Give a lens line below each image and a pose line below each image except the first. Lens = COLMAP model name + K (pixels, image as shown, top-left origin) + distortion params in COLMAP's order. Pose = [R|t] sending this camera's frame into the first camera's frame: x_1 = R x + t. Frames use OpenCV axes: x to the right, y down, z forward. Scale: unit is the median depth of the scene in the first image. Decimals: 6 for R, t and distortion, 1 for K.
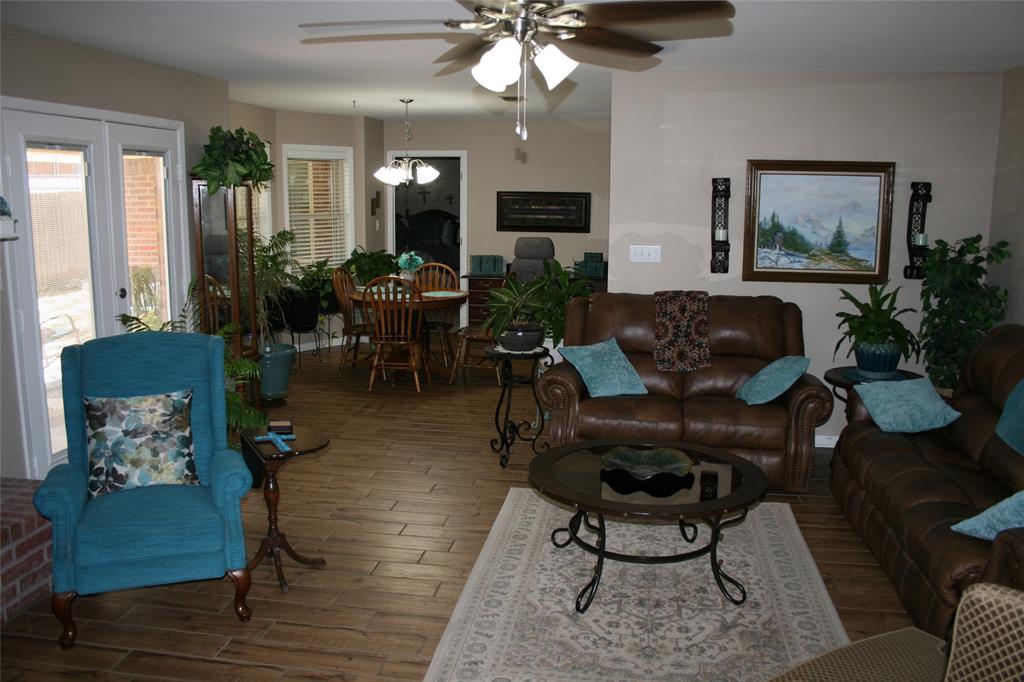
lens RADIAL K [[873.0, 0, 511.9], [0, 873.0, 342.8], [0, 0, 1]] dist [-0.114078, 0.043012]
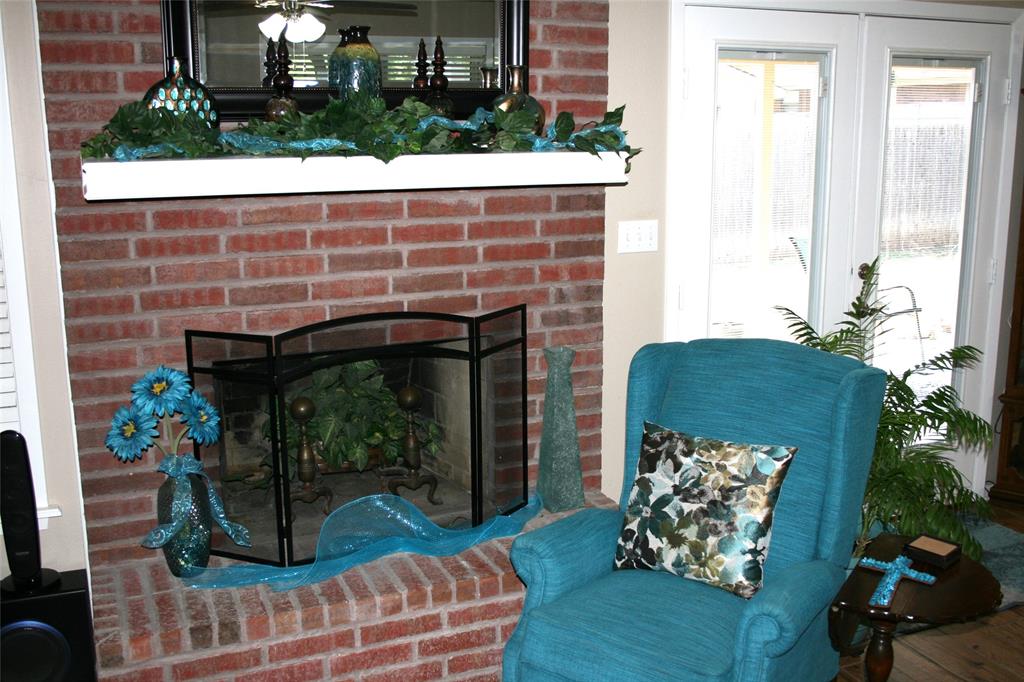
lens RADIAL K [[1030.2, 0, 511.8], [0, 1030.2, 340.6], [0, 0, 1]] dist [-0.104839, 0.000000]
pose [[0.500328, 0.161524, -0.850636, 0.133885], [-0.131692, 0.985211, 0.109619, -0.076687], [0.855762, 0.057177, 0.514201, 0.483227]]
